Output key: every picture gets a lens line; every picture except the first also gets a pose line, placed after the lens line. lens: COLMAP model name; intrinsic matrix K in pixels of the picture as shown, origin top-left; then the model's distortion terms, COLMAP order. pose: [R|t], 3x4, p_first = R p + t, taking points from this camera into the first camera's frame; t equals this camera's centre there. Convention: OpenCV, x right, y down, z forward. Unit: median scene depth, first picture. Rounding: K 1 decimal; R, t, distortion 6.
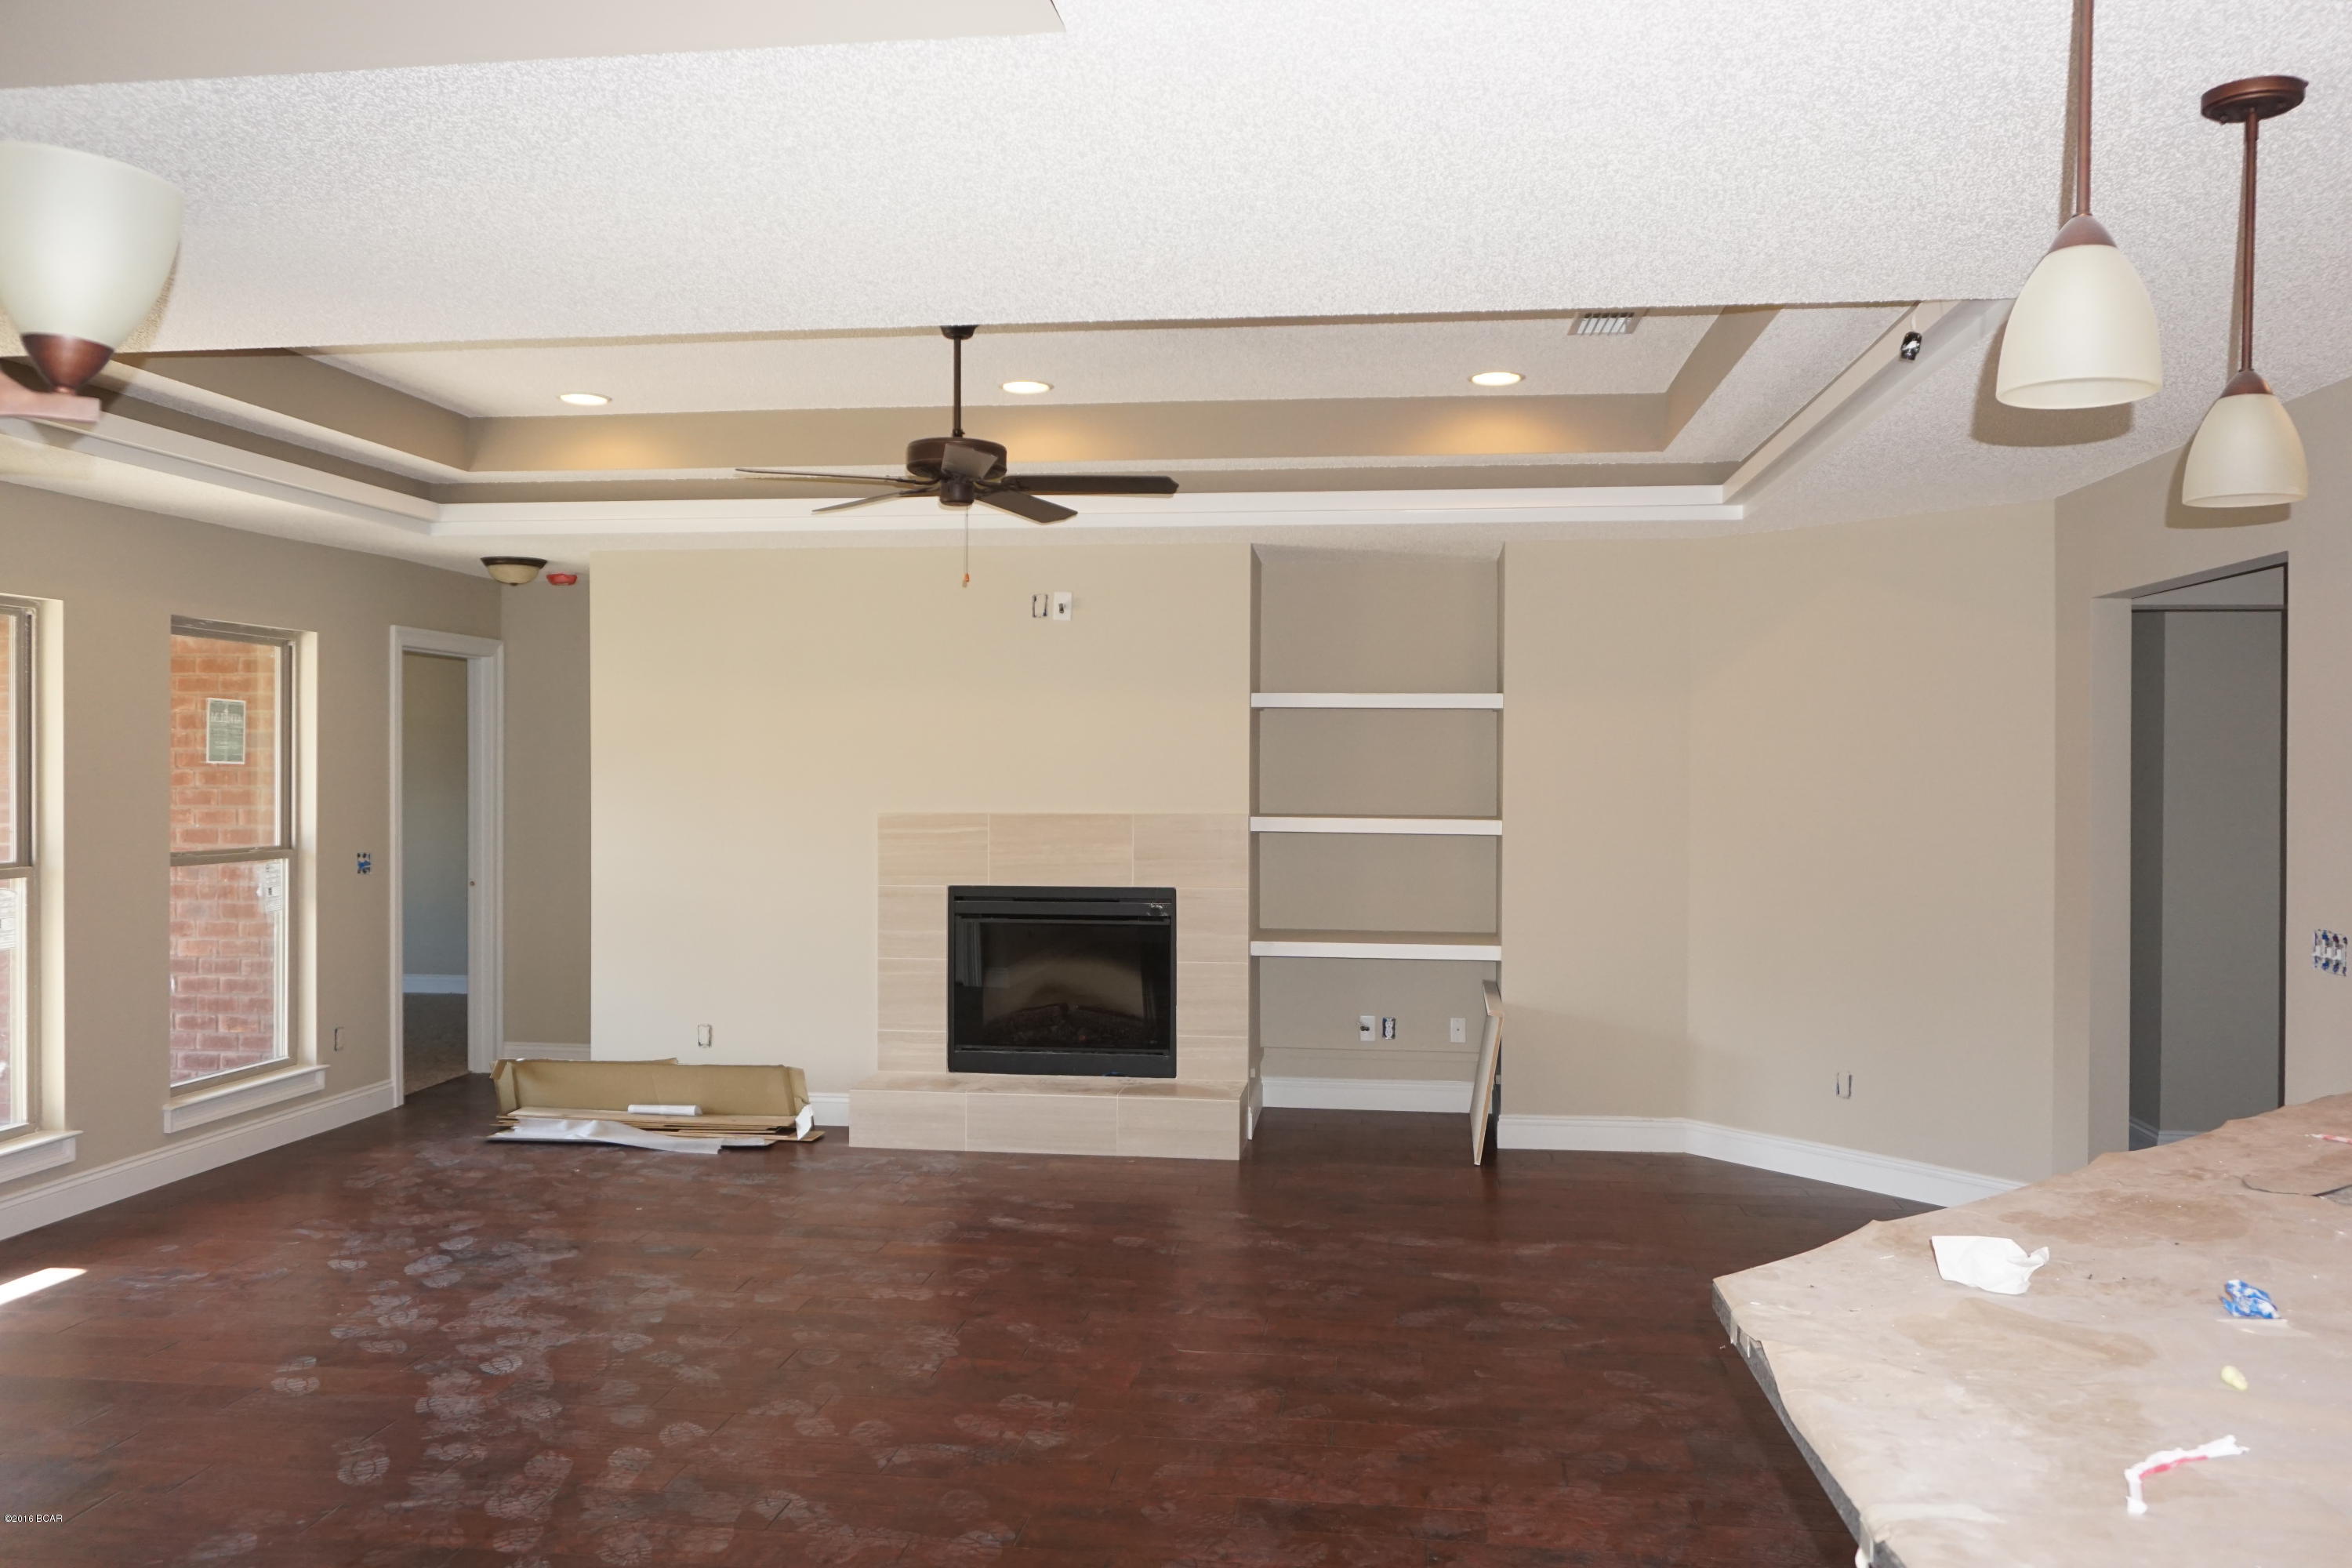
lens RADIAL K [[1740.1, 0, 1182.7], [0, 1740.1, 786.9], [0, 0, 1]] dist [0.004320, 0.002017]
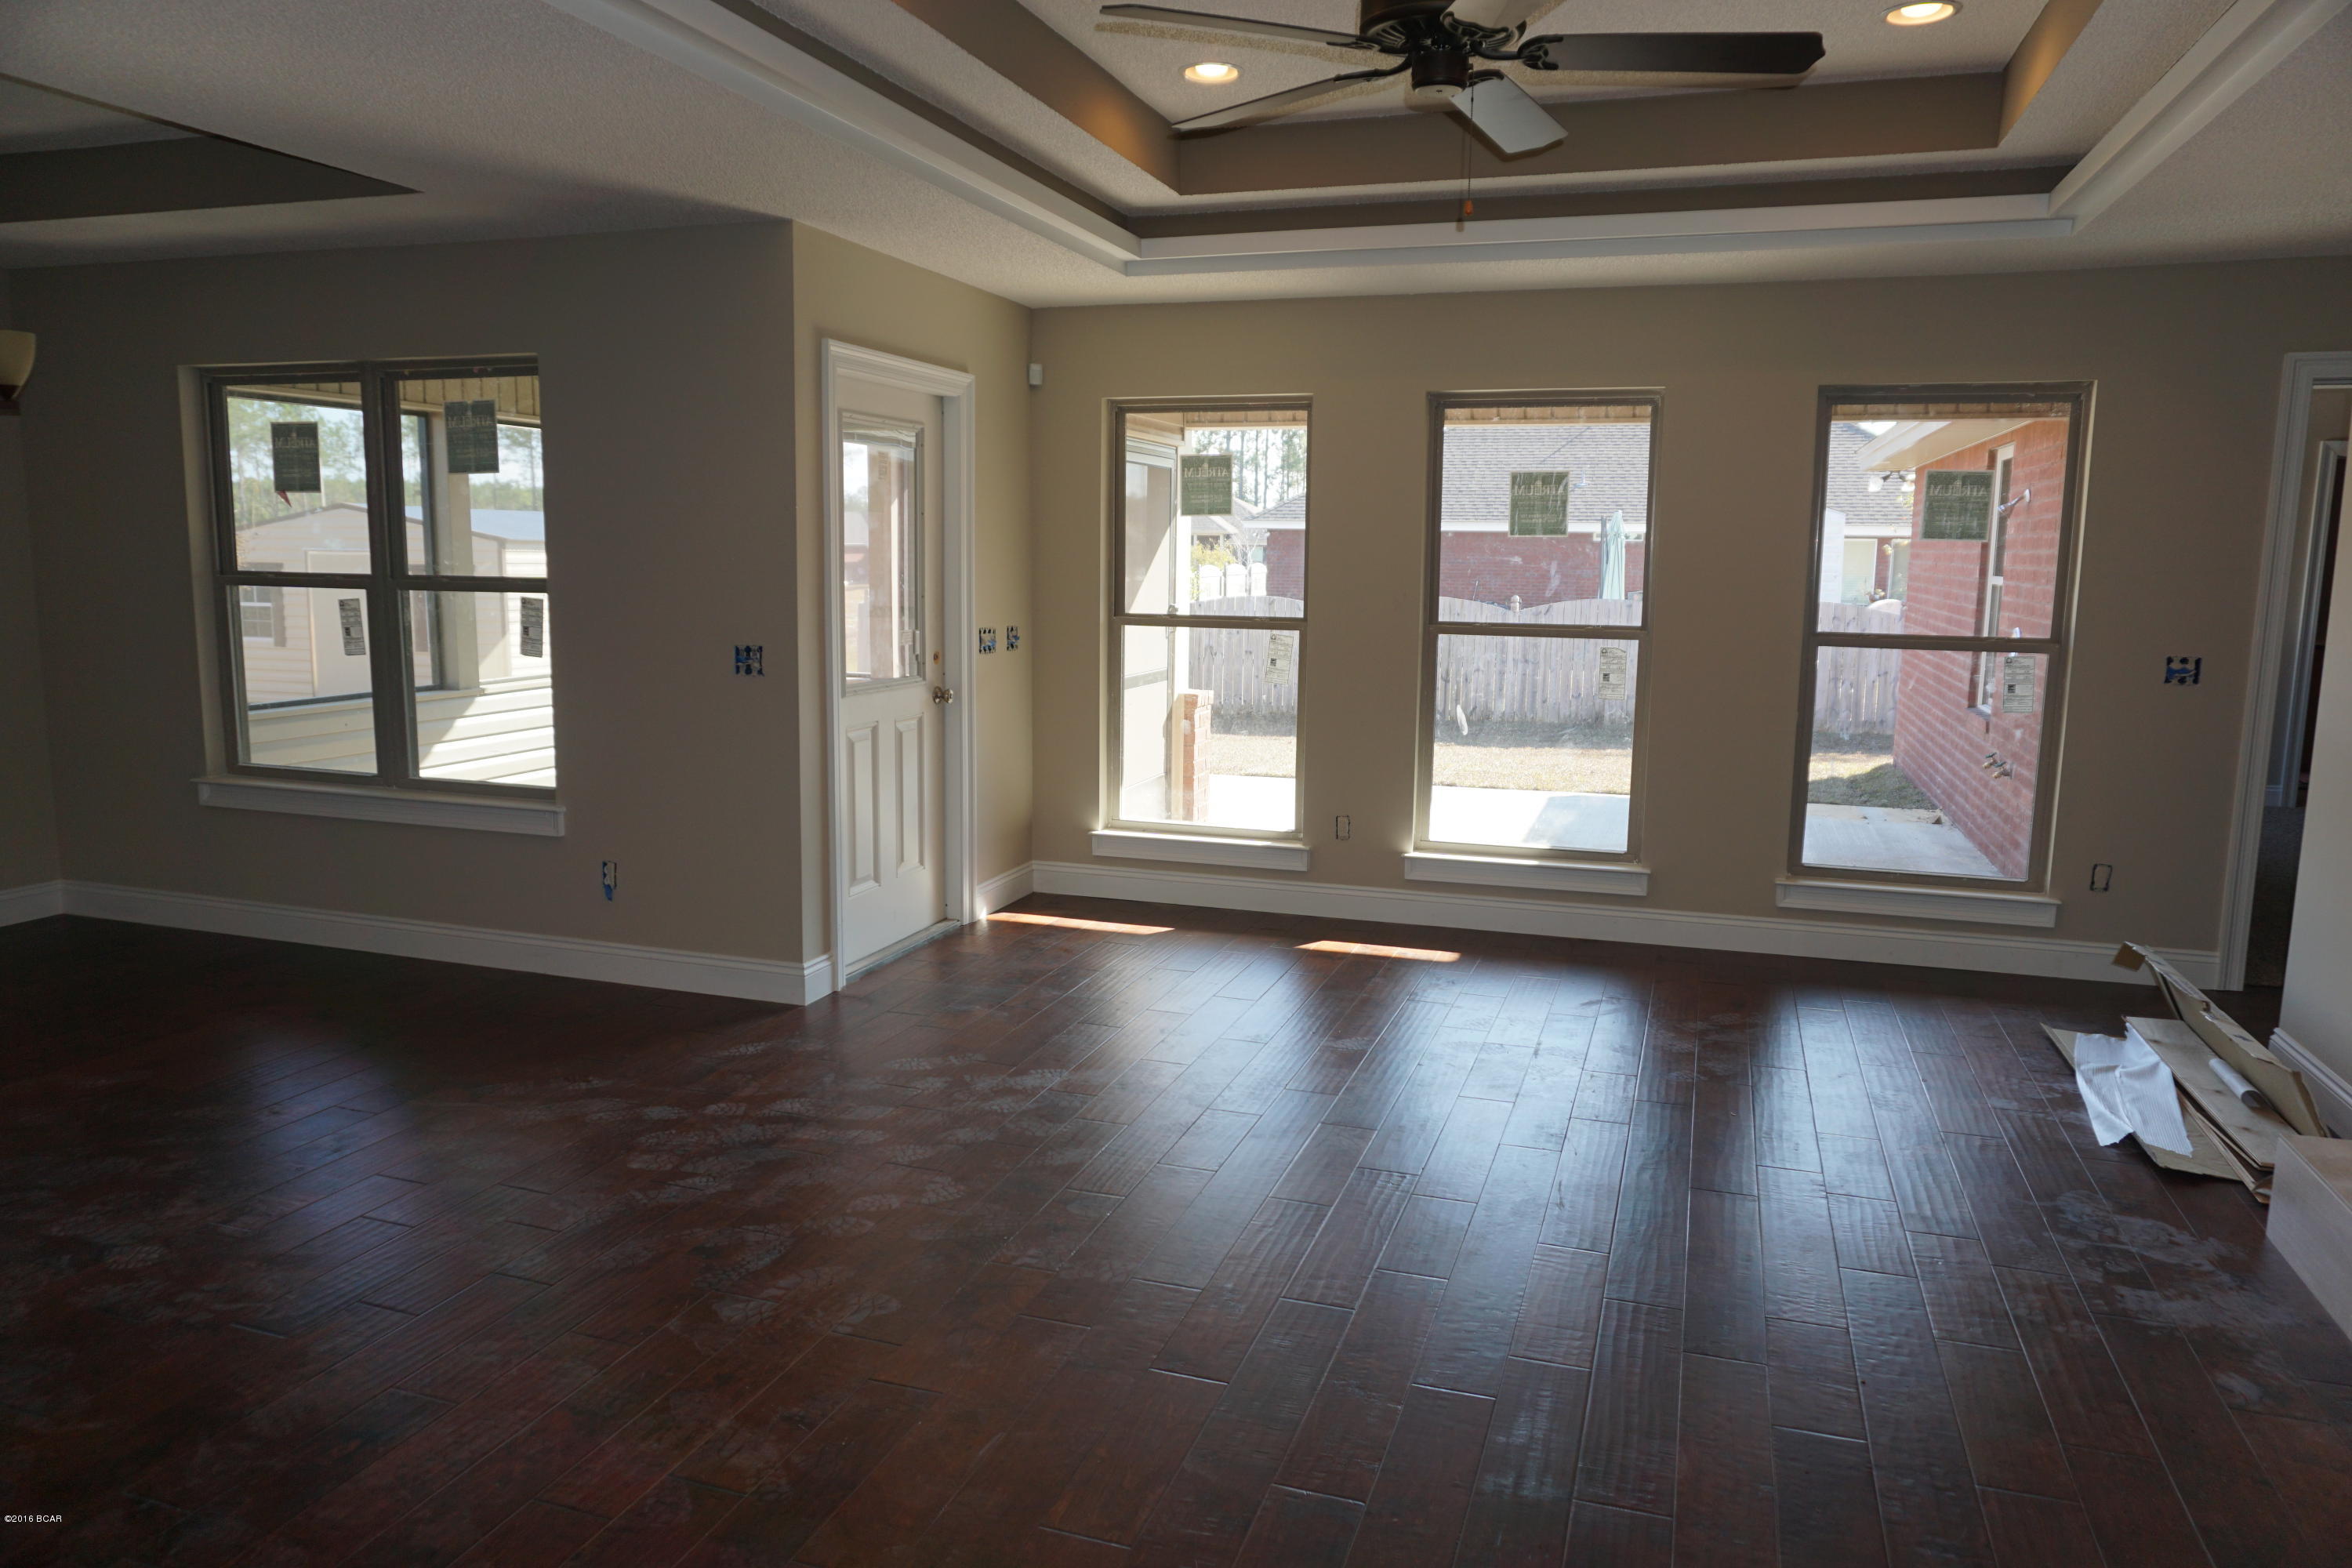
lens RADIAL K [[1563.1, 0, 1179.4], [0, 1563.1, 772.5], [0, 0, 1]] dist [-0.004102, -0.000278]
pose [[-0.204695, 0.145385, -0.967969, 0.609383], [-0.013090, 0.988413, 0.151224, -0.021965], [0.978738, 0.043625, -0.200420, 1.366003]]
